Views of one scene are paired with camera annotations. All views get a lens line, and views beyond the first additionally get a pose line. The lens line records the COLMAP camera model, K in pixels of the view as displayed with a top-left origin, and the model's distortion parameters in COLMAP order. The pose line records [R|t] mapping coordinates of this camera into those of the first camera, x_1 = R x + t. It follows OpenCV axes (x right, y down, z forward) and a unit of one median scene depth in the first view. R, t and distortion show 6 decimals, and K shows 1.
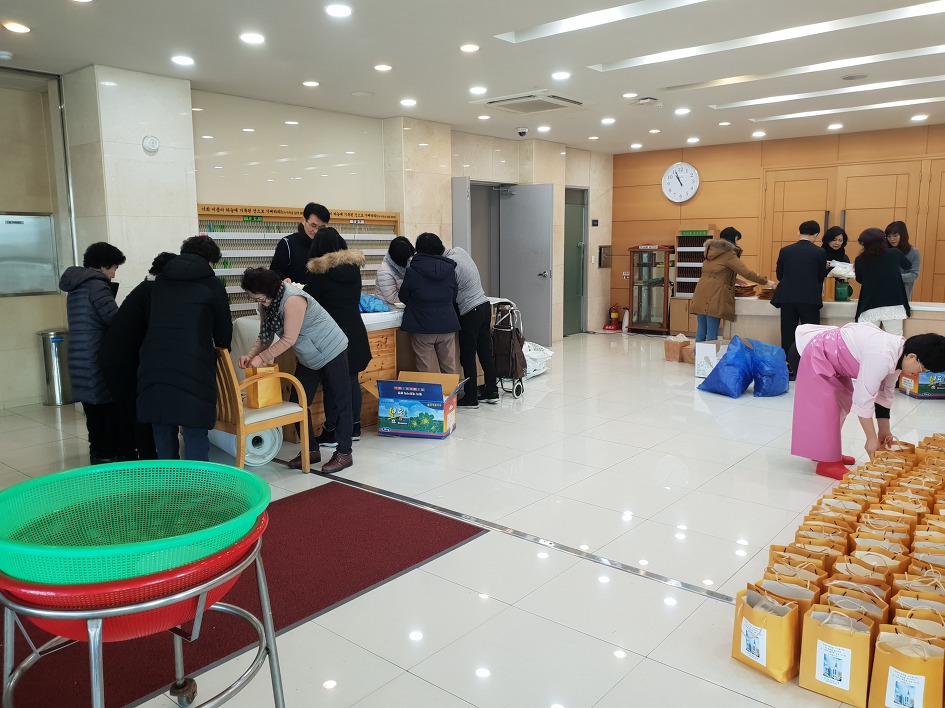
lens RADIAL K [[733.2, 0, 472.5], [0, 733.2, 354.0], [0, 0, 1]] dist [0.000553, 0.000982]
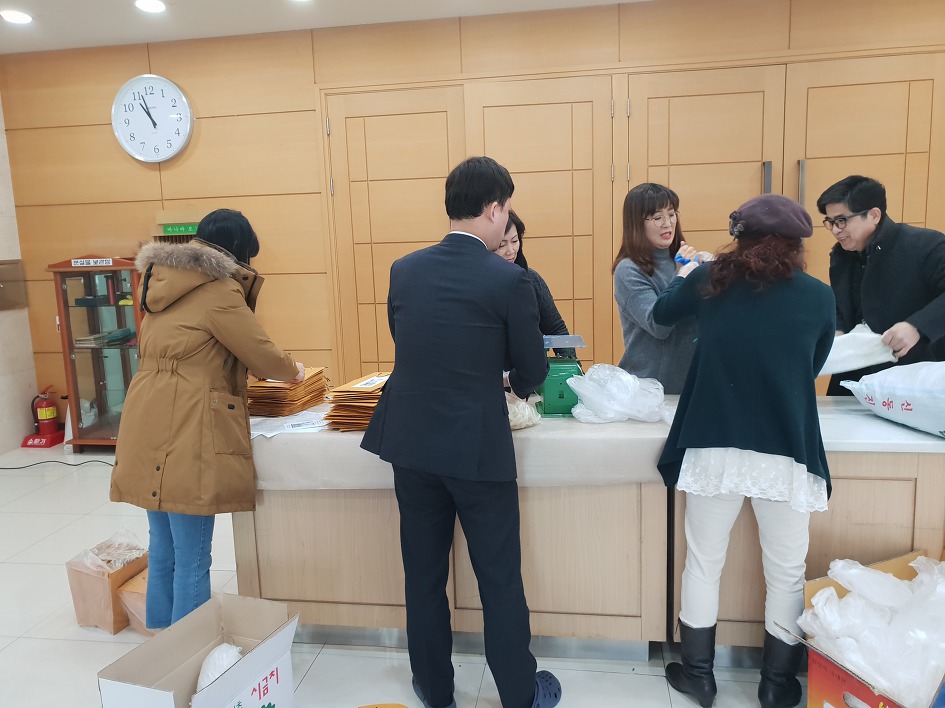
lens RADIAL K [[733.2, 0, 472.5], [0, 733.2, 354.0], [0, 0, 1]] dist [0.000553, 0.000982]
pose [[0.859096, -0.103484, 0.501244, 0.208986], [0.104624, 0.994174, 0.025934, -0.078236], [-0.501008, 0.030162, 0.864917, 0.502999]]
